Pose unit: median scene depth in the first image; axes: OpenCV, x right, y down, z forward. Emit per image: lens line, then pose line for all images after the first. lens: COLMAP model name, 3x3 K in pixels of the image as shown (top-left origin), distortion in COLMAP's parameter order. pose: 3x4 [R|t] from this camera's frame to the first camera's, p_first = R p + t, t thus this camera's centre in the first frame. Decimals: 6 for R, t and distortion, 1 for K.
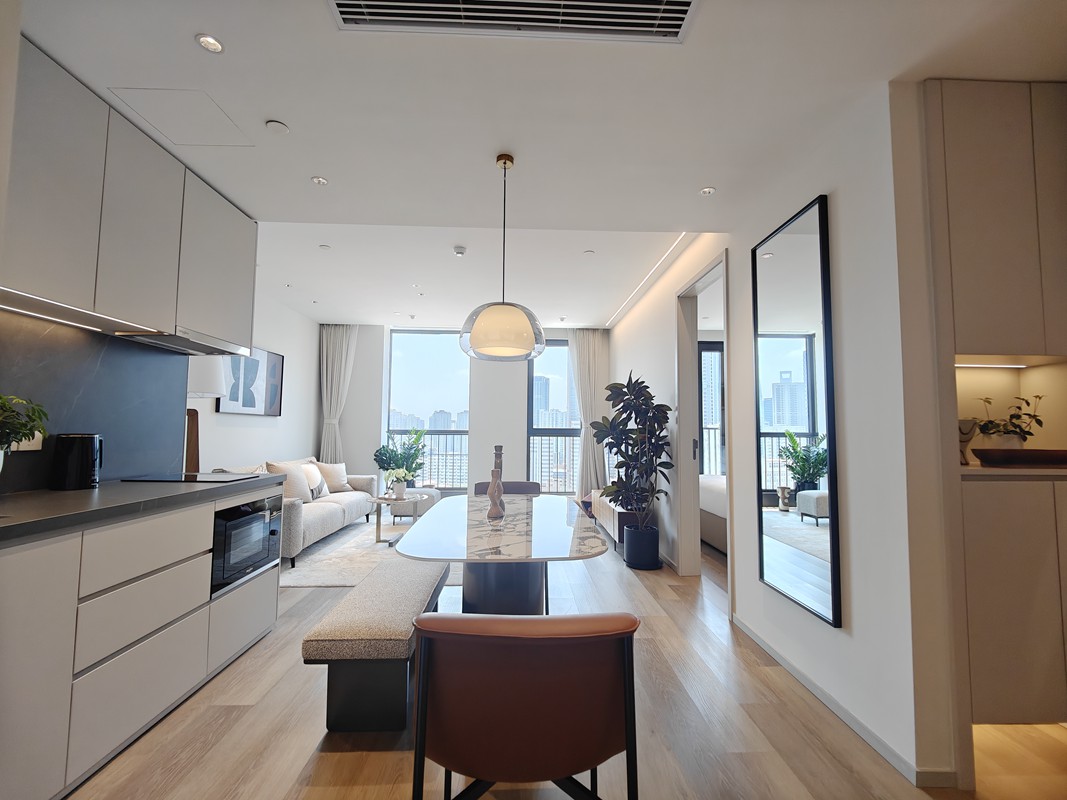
lens RADIAL K [[467.2, 0, 535.2], [0, 467.2, 399.3], [0, 0, 1]] dist [0.009347, -0.006684]
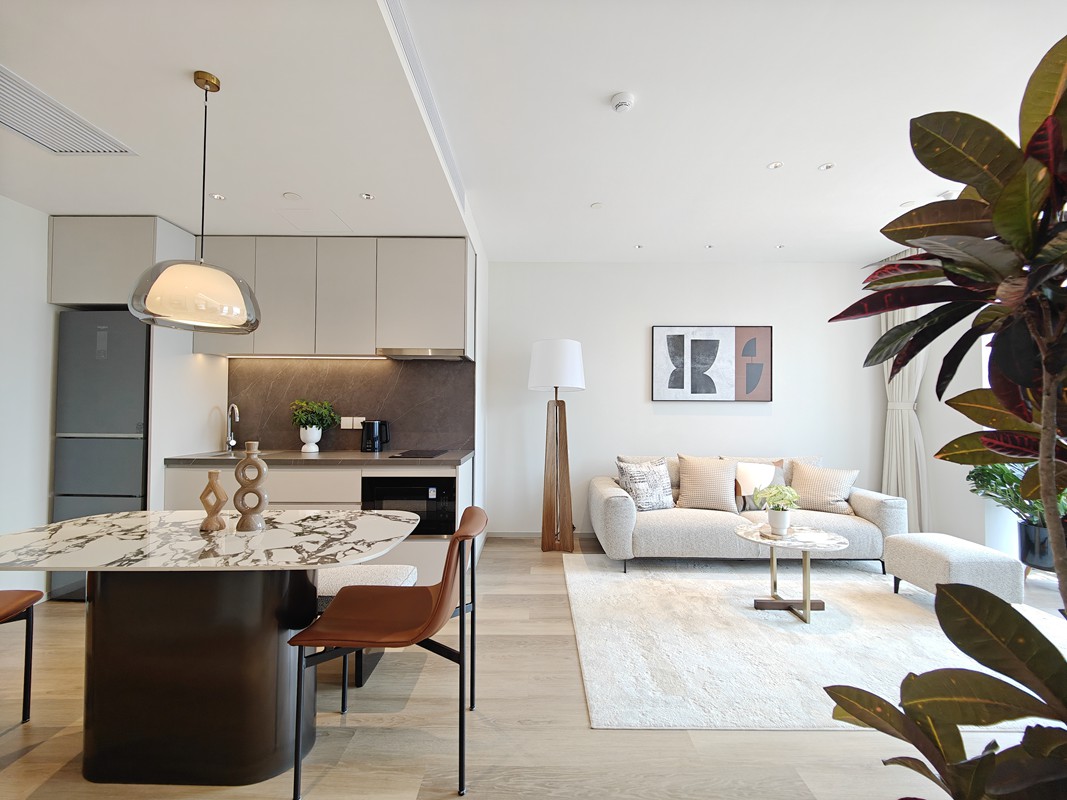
lens RADIAL K [[467.2, 0, 534.6], [0, 467.2, 400.4], [0, 0, 1]] dist [0.009347, -0.006684]
pose [[-0.043074, -0.032715, -0.998536, 0.297086], [0.062998, 0.997386, -0.035395, 0.039693], [0.997084, -0.064431, -0.040900, 0.669257]]
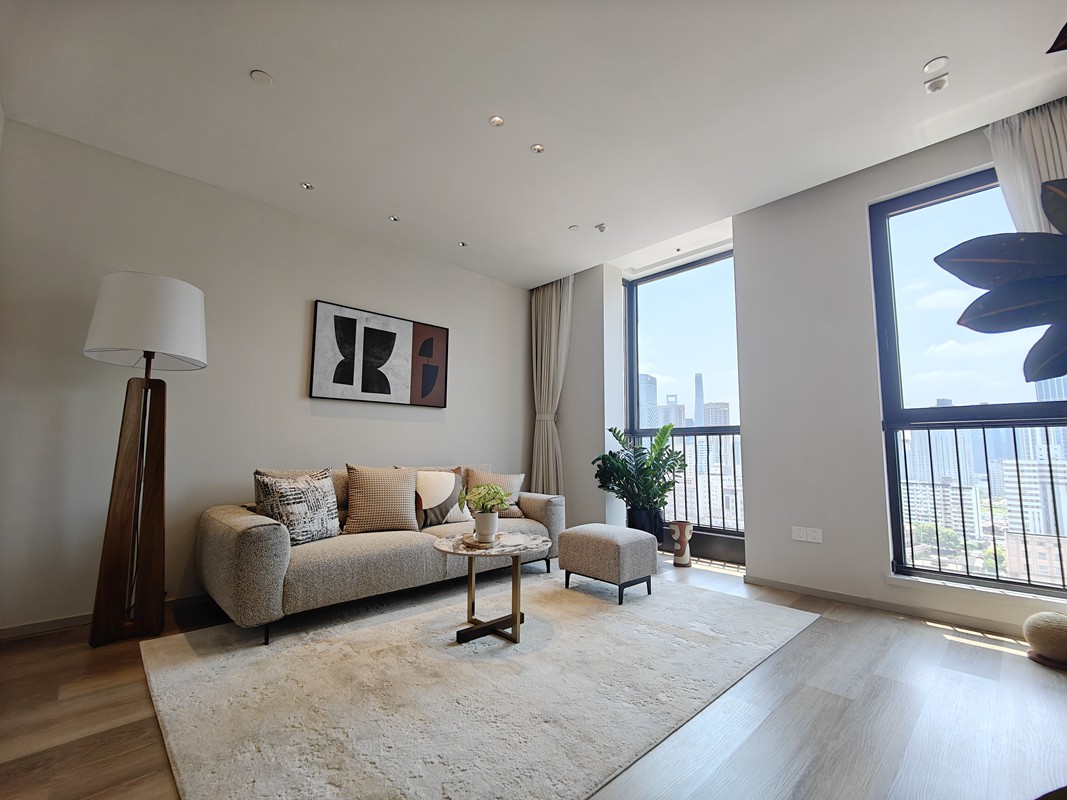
lens RADIAL K [[467.2, 0, 538.7], [0, 467.2, 399.2], [0, 0, 1]] dist [0.009347, -0.006684]
pose [[0.668592, -0.085660, -0.738679, 0.120239], [0.051400, 0.996291, -0.069010, 0.087914], [0.741851, 0.008171, 0.670515, 0.649254]]
